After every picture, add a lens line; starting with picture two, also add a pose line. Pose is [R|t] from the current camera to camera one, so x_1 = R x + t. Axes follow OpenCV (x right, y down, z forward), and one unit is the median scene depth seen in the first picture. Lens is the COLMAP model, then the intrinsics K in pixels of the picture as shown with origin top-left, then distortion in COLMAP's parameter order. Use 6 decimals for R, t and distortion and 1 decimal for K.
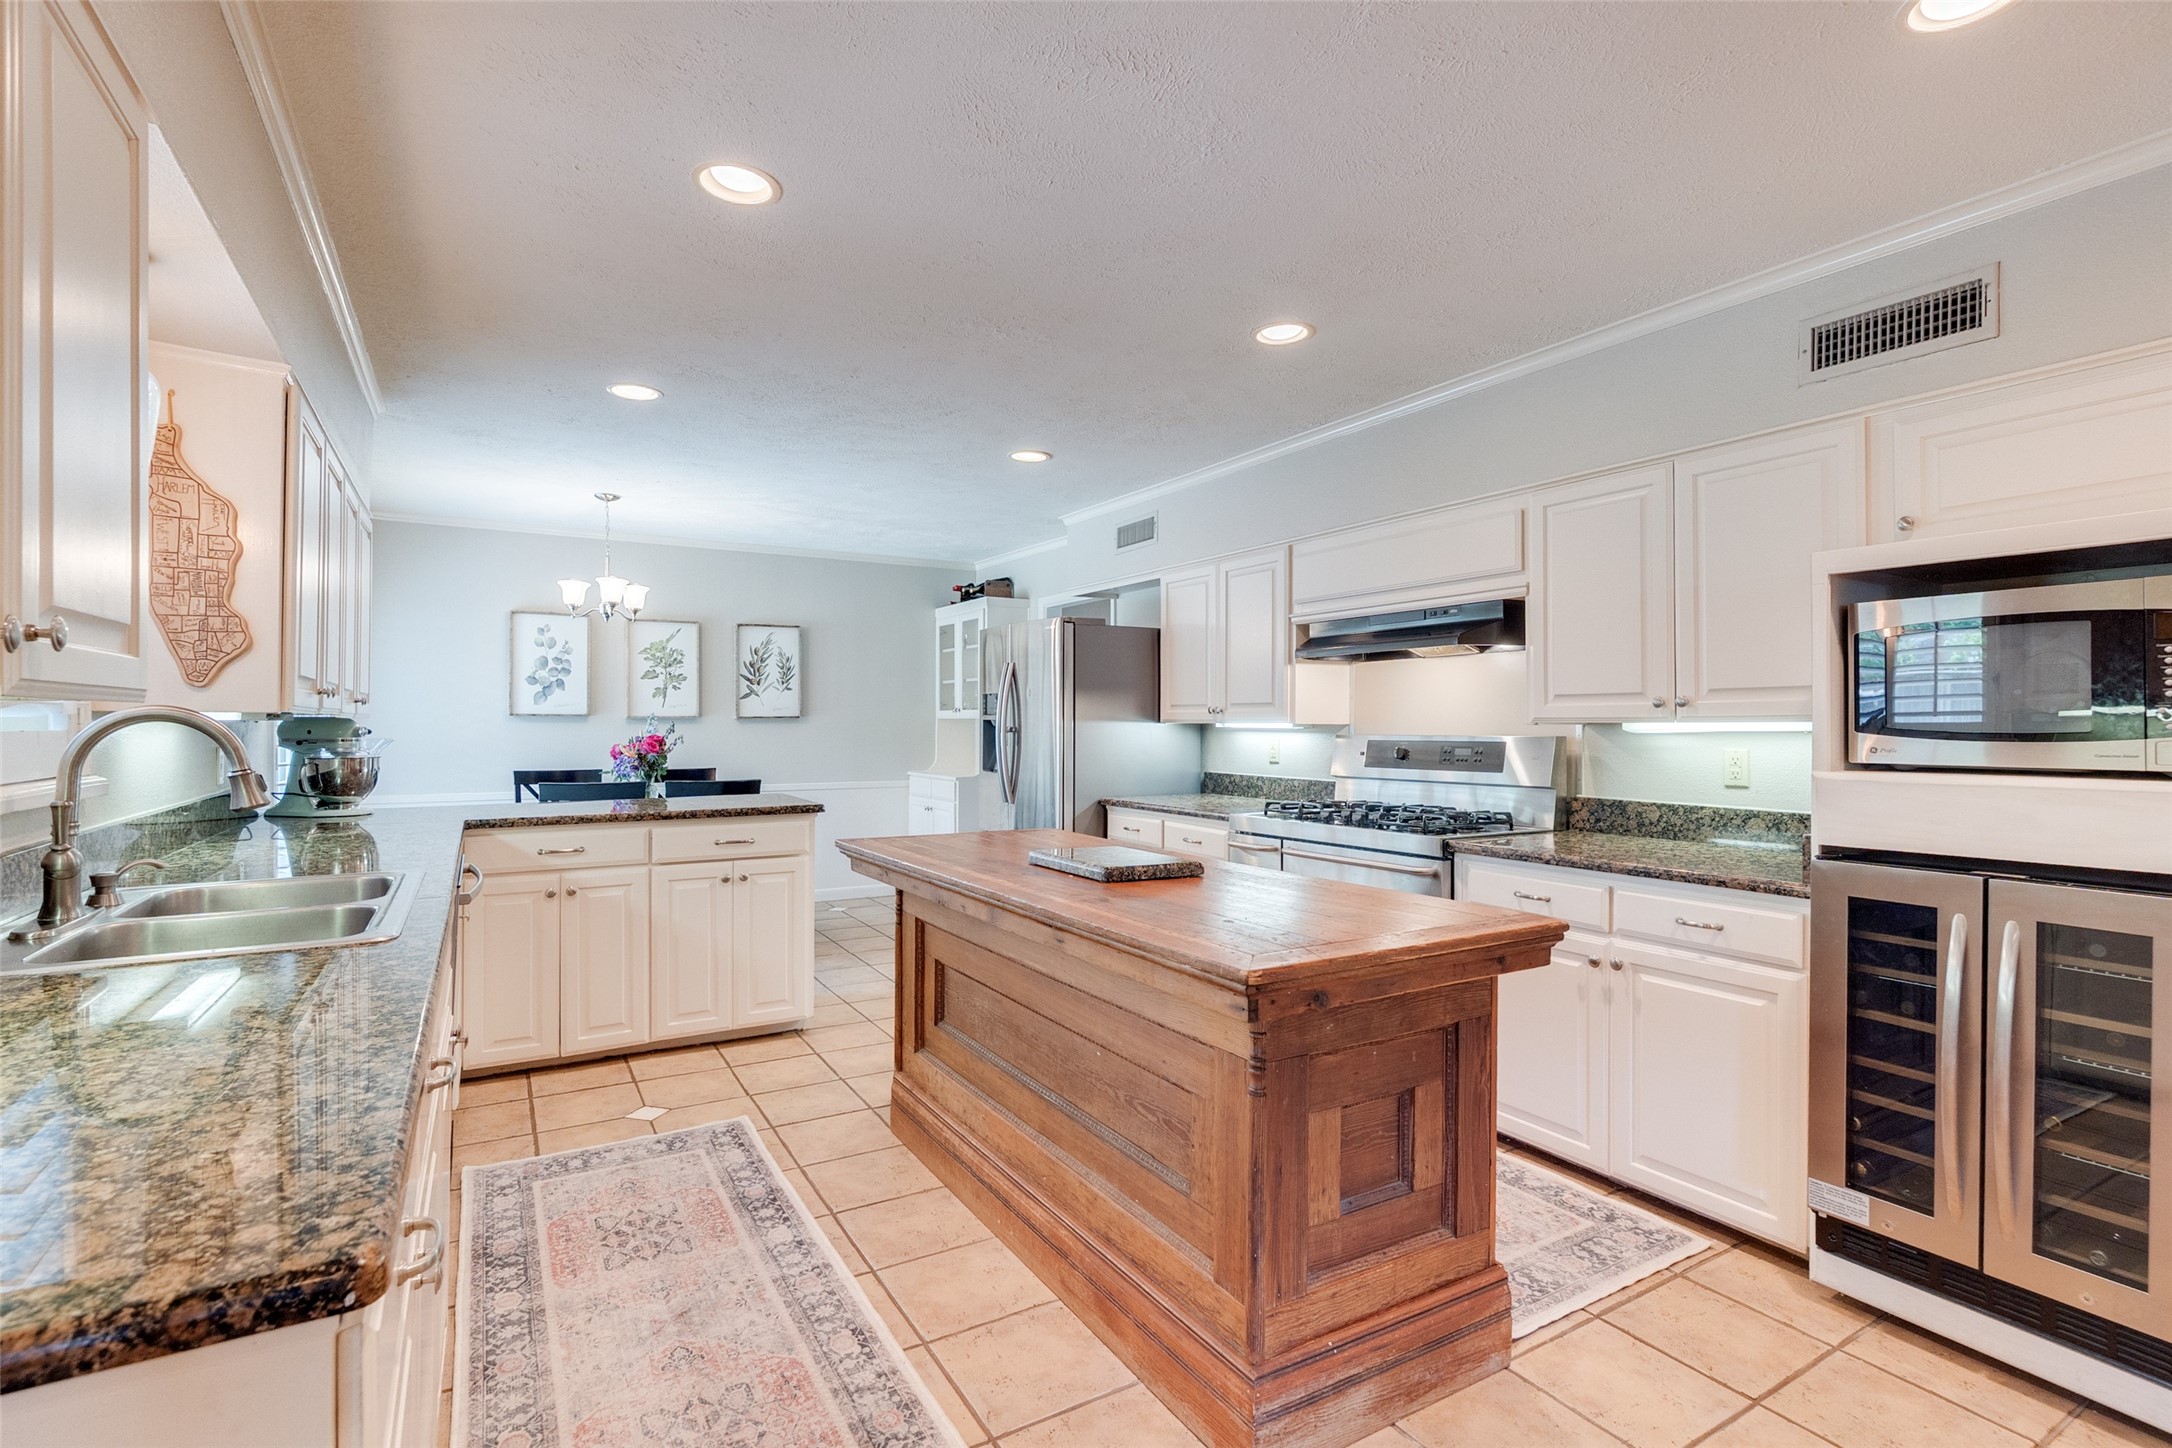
lens RADIAL K [[1000.4, 0, 1098.4], [0, 1000.4, 724.2], [0, 0, 1]] dist [-0.004689, -0.000169]
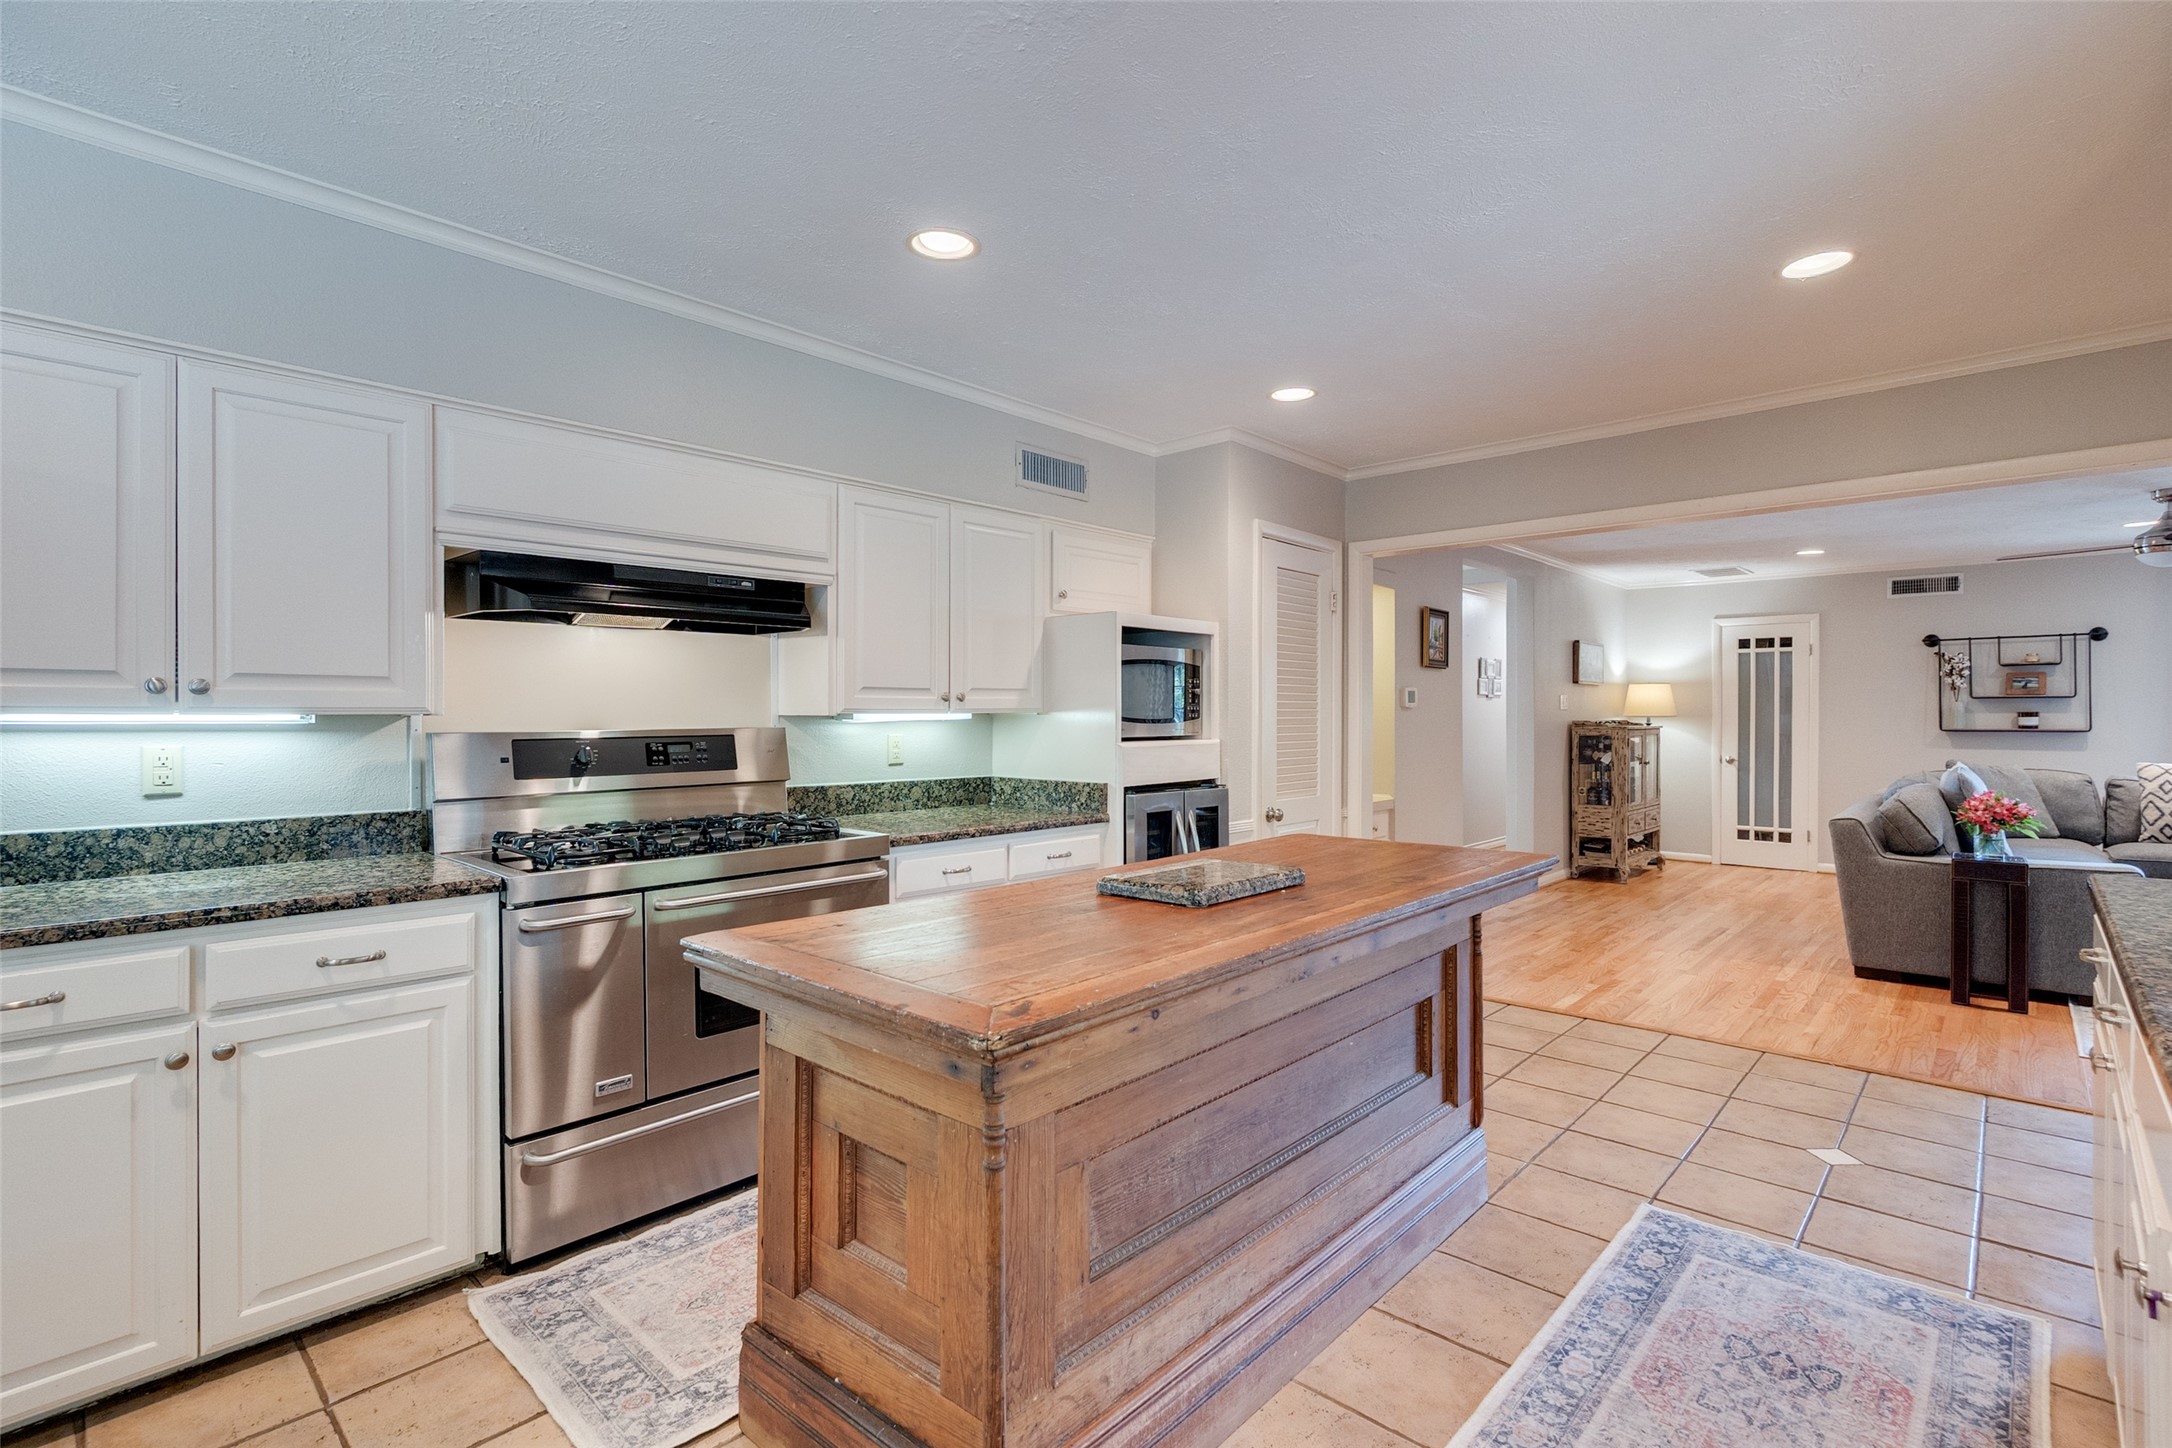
lens RADIAL K [[996.3, 0, 1114.9], [0, 996.3, 711.0], [0, 0, 1]] dist [0.004169, 0.000048]
pose [[-0.283741, 0.000002, 0.958901, -0.601198], [-0.001863, 0.999998, -0.000554, -0.003850], [-0.958899, -0.001944, -0.283741, 1.021505]]
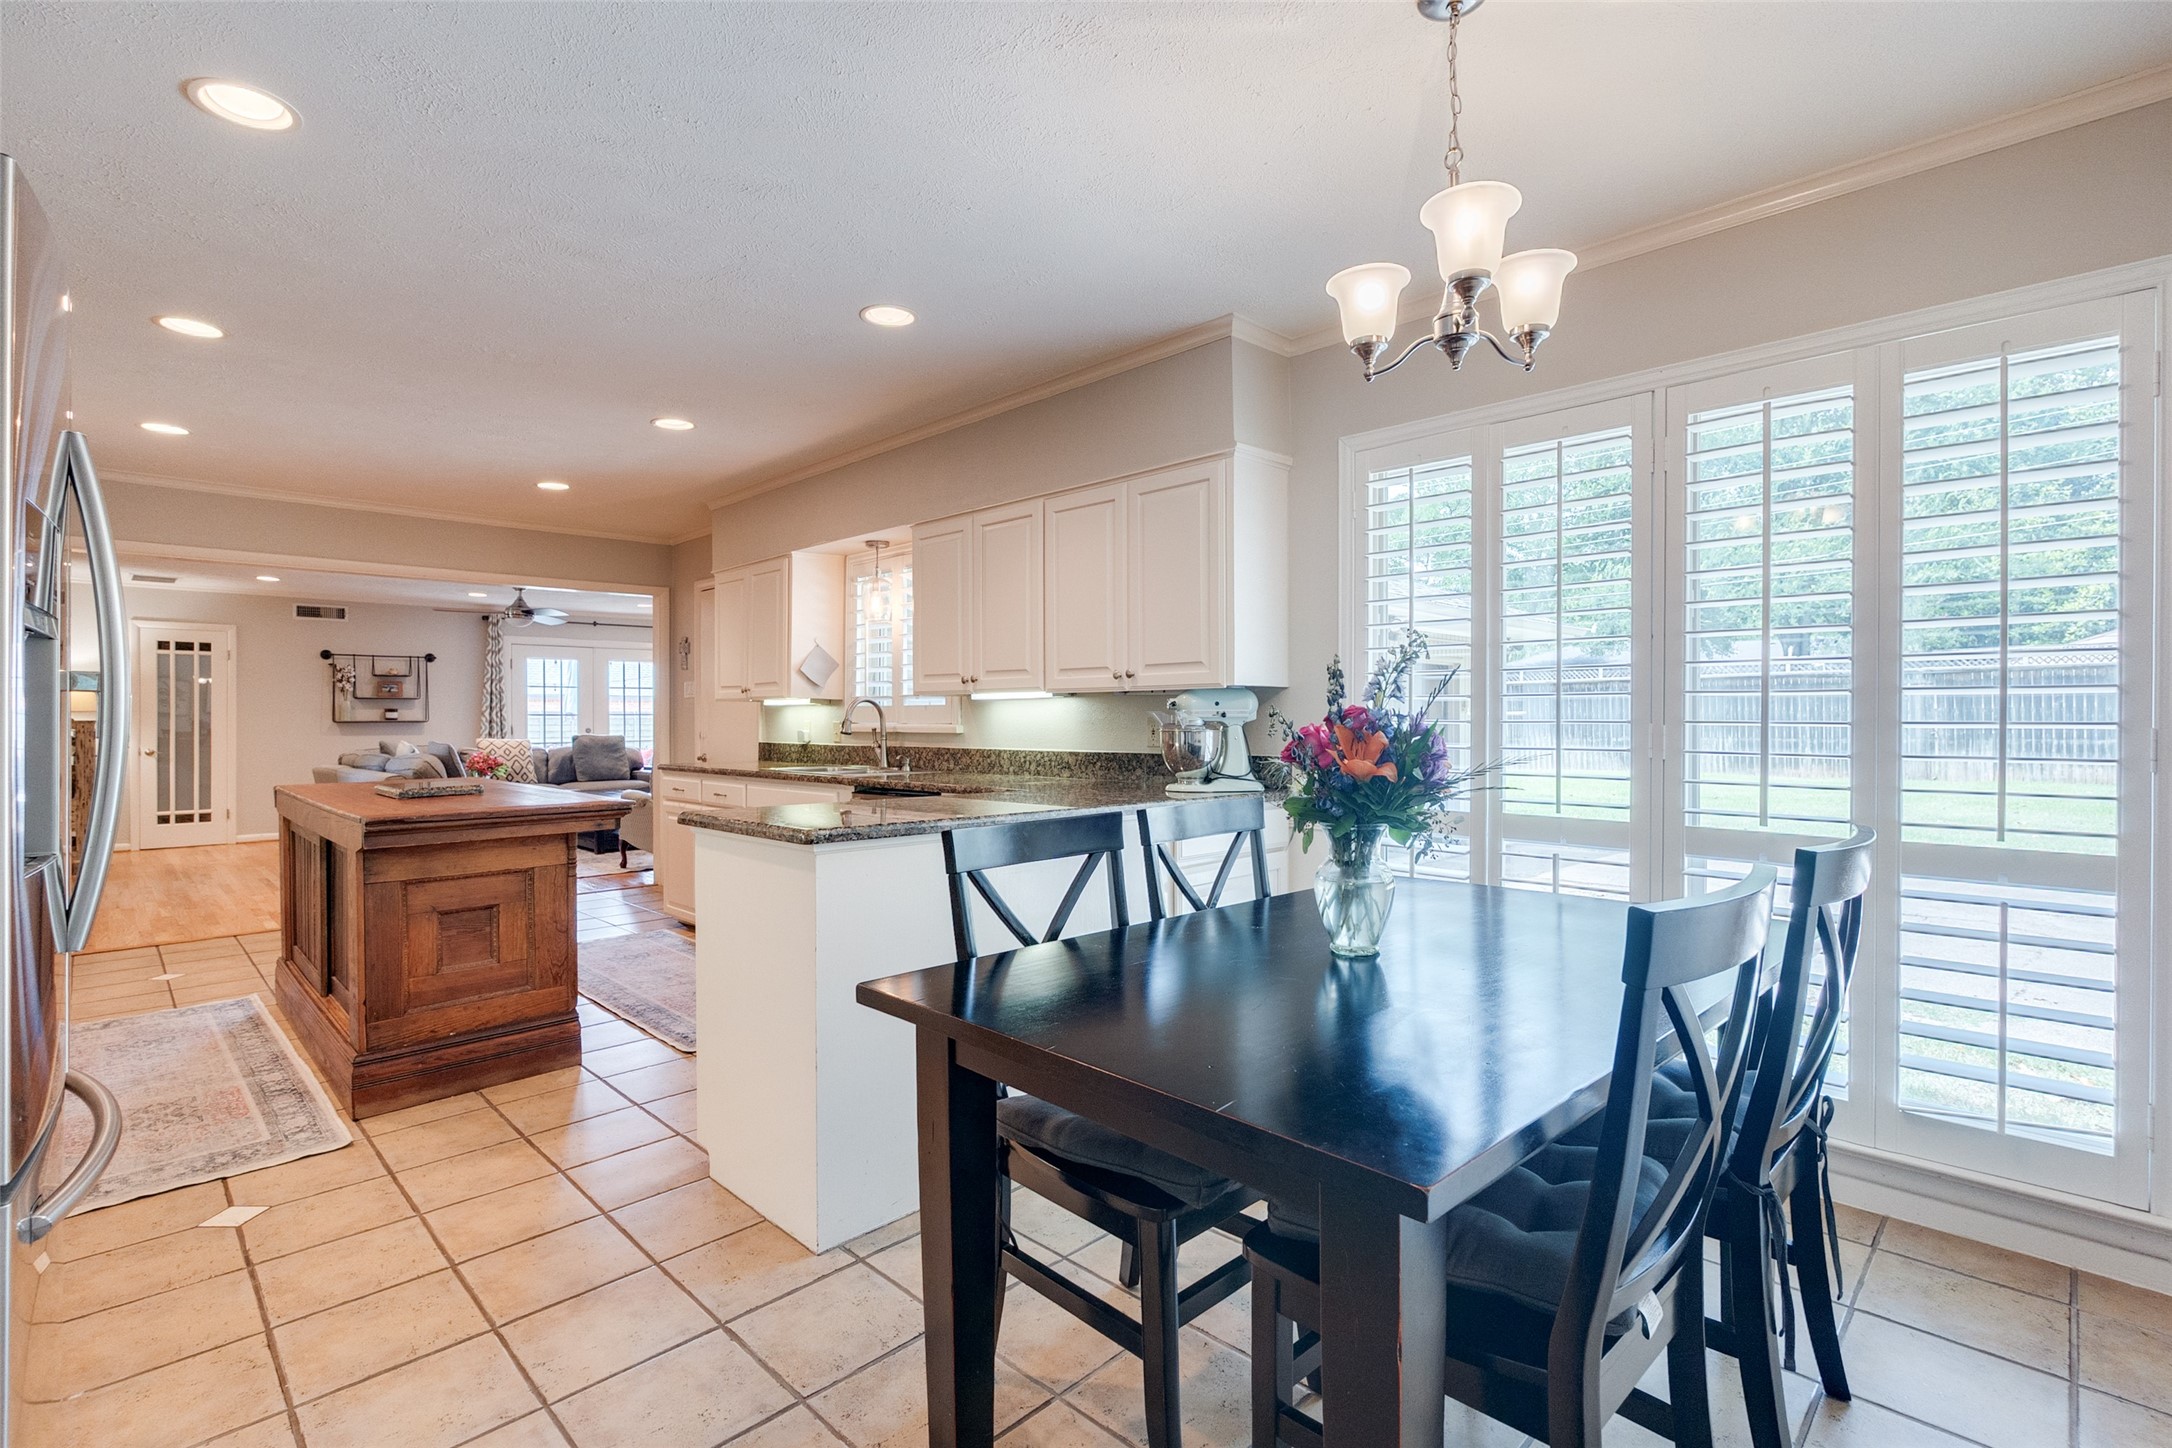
lens RADIAL K [[988.2, 0, 1086.0], [0, 988.2, 724.0], [0, 0, 1]] dist [-0.012948, -0.000280]
pose [[-0.971296, 0.000782, -0.237871, -0.462214], [-0.001198, 0.999966, 0.008181, 0.015196], [0.237870, 0.008231, -0.971262, 2.085014]]
